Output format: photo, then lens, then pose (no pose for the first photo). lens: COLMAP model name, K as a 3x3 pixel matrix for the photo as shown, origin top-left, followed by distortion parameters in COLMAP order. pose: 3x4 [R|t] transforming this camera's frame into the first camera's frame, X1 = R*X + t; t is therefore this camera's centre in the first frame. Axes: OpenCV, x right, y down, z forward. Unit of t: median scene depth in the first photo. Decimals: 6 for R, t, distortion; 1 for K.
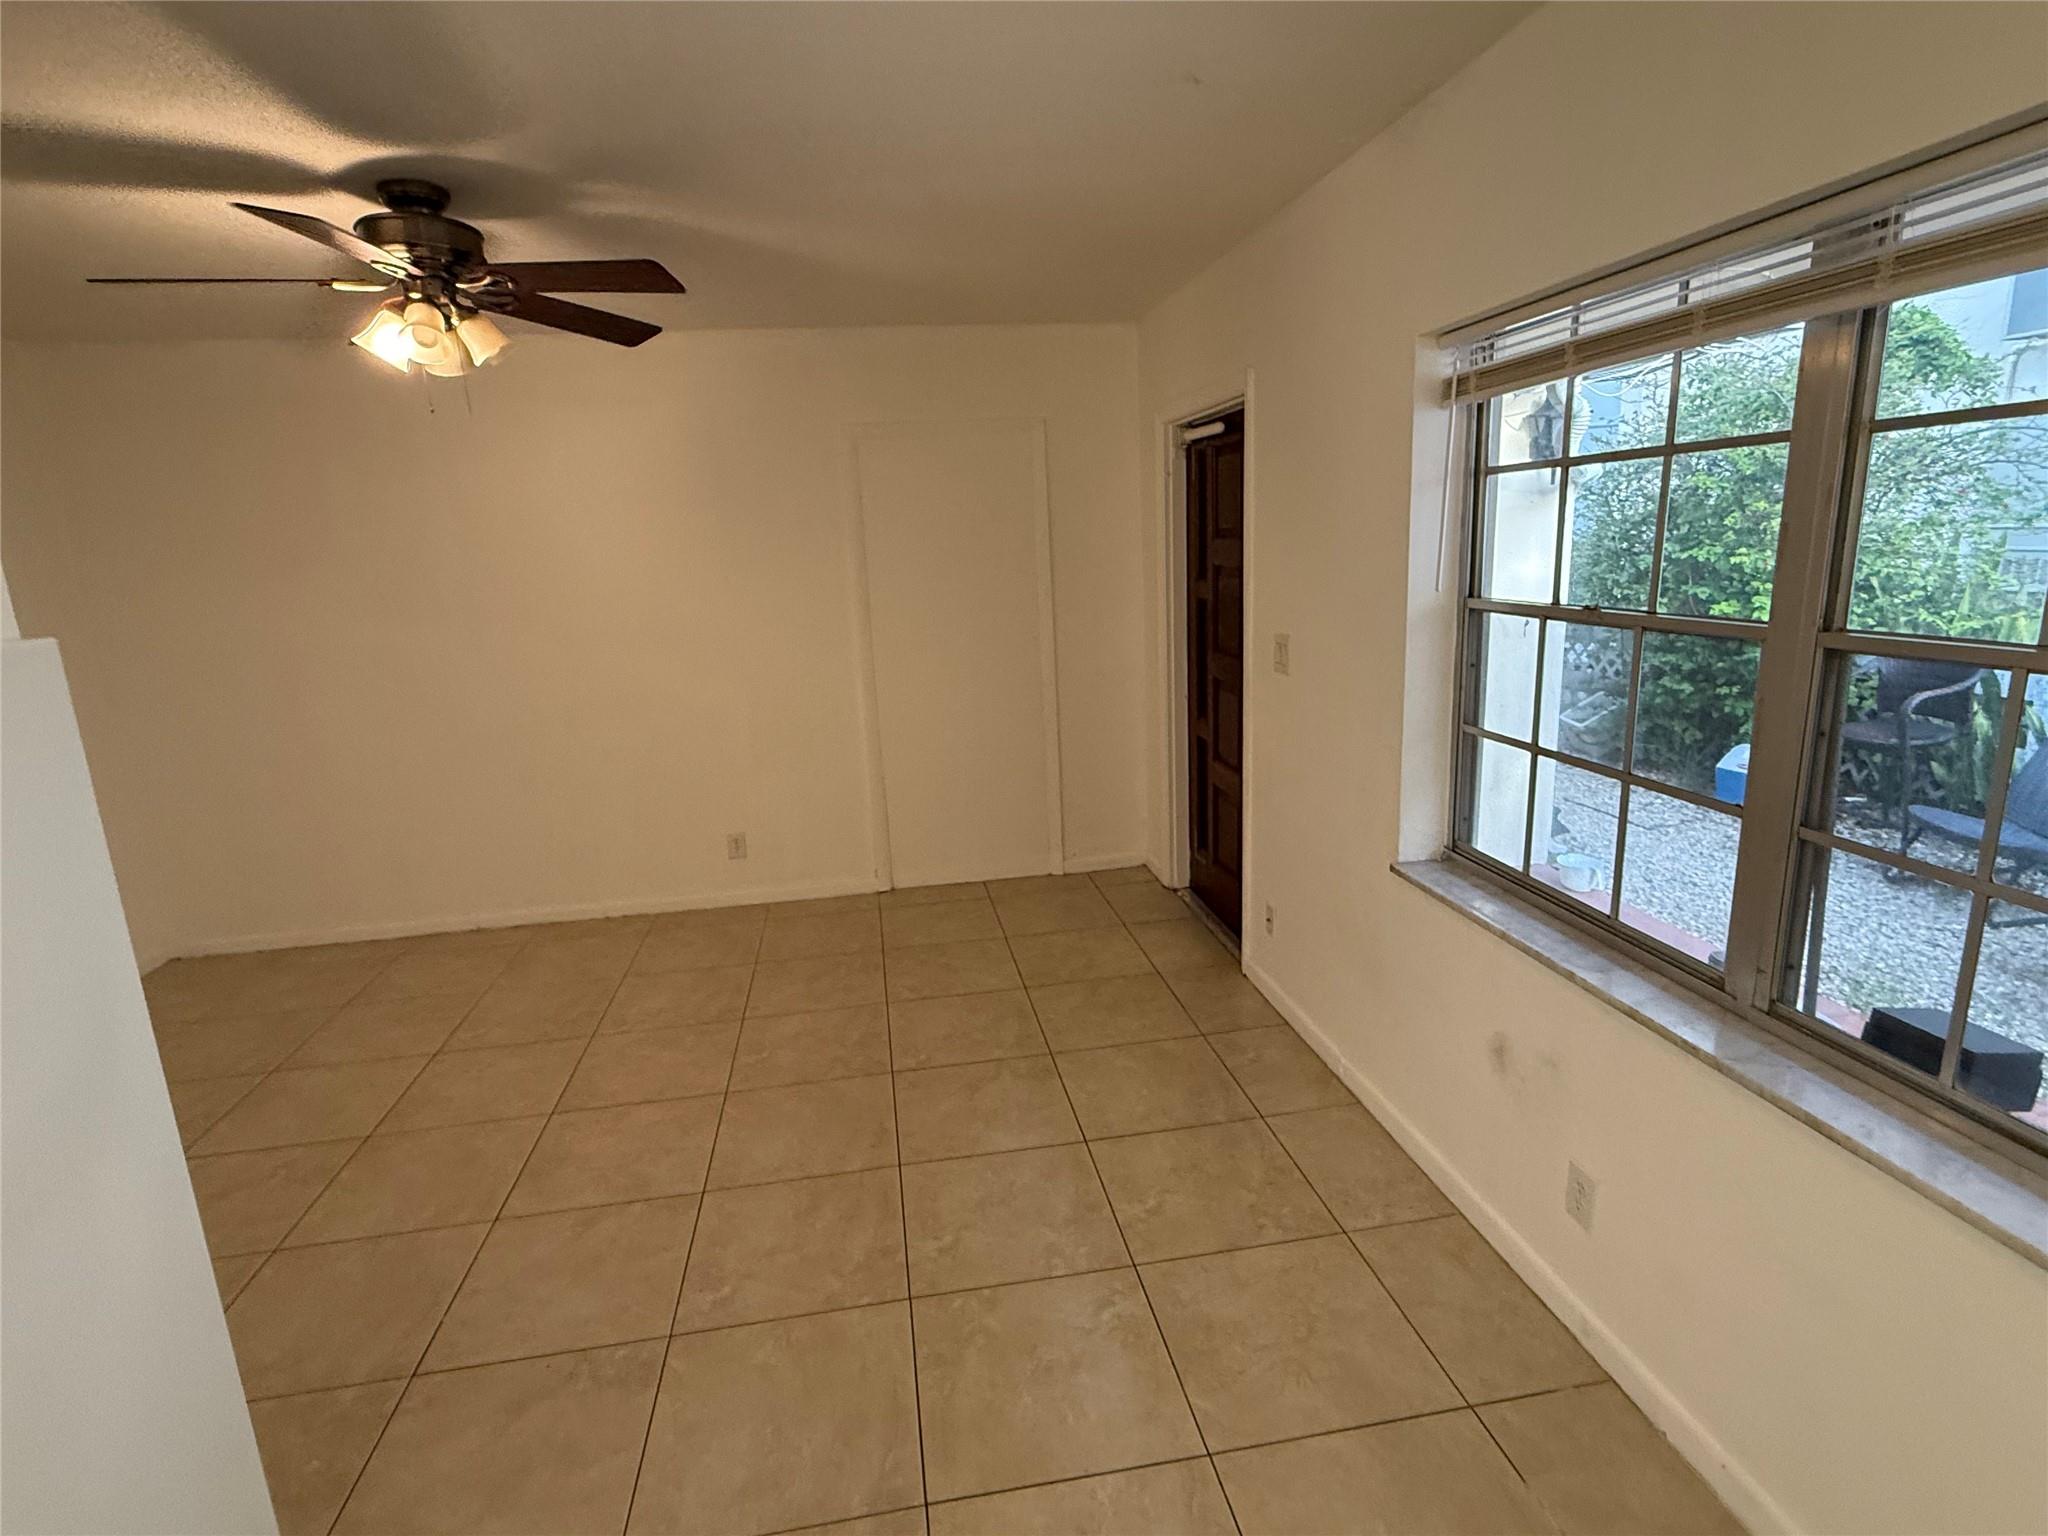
lens RADIAL K [[1032.8, 0, 1024.0], [0, 1032.8, 768.0], [0, 0, 1]] dist [-0.000013, -0.000546]
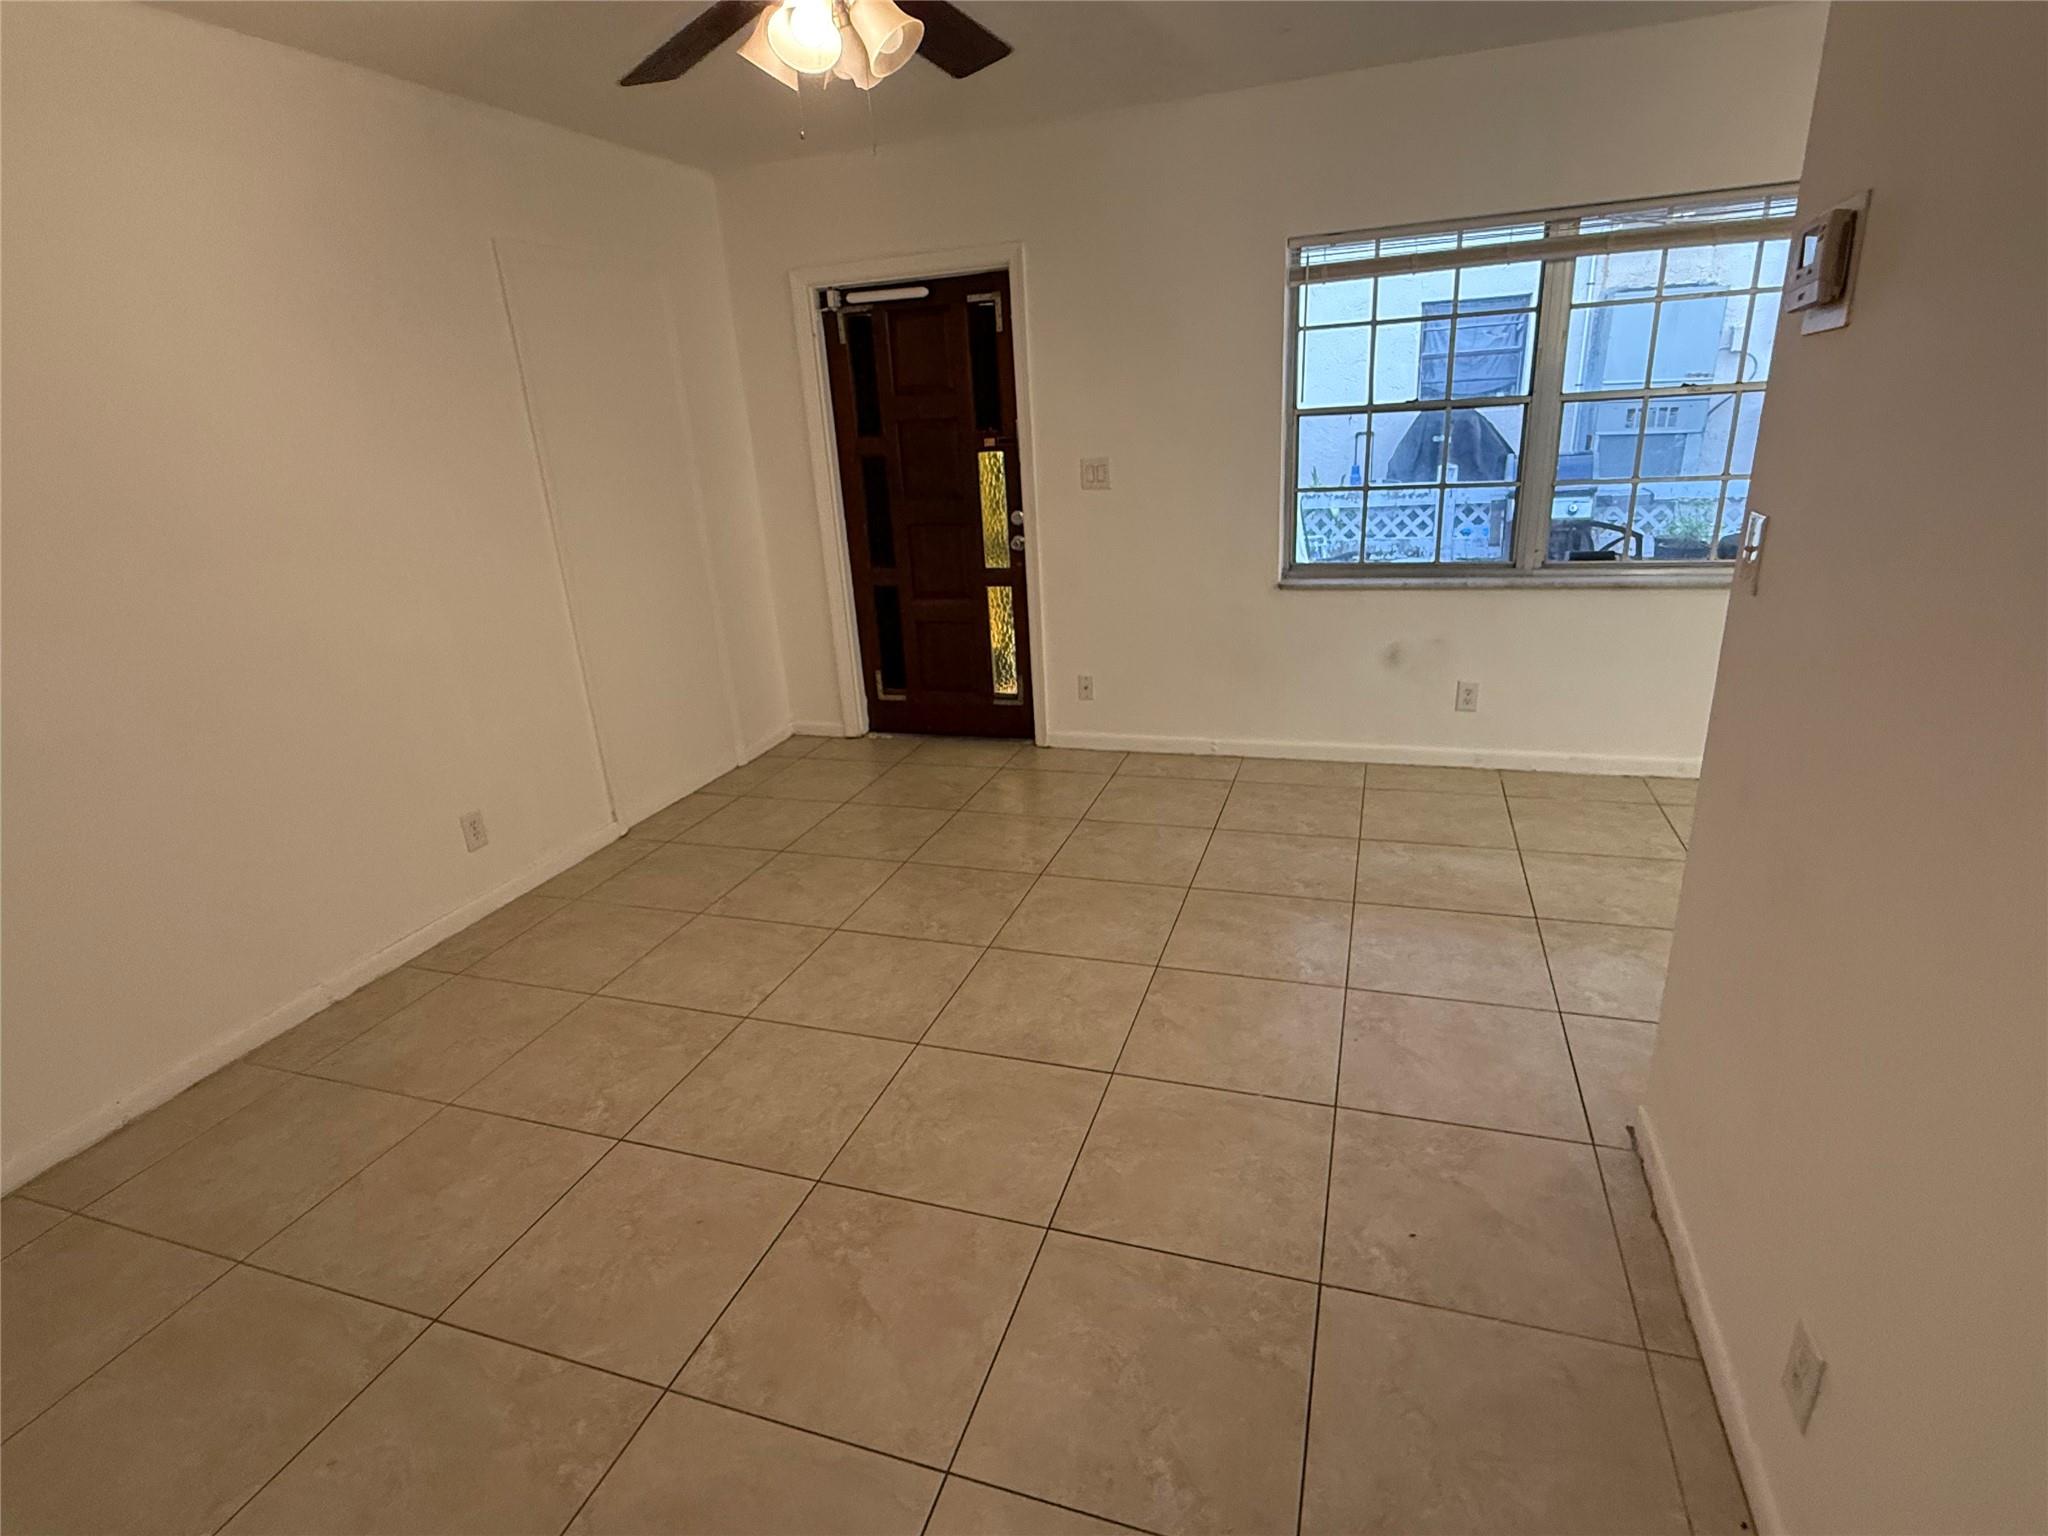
lens RADIAL K [[1032.8, 0, 1024.0], [0, 1032.8, 768.0], [0, 0, 1]] dist [-0.000013, -0.000546]
pose [[0.471202, -0.273869, 0.838430, -1.006170], [0.229026, 0.955959, 0.183545, -0.014914], [-0.851772, 0.105535, 0.513173, 0.445687]]
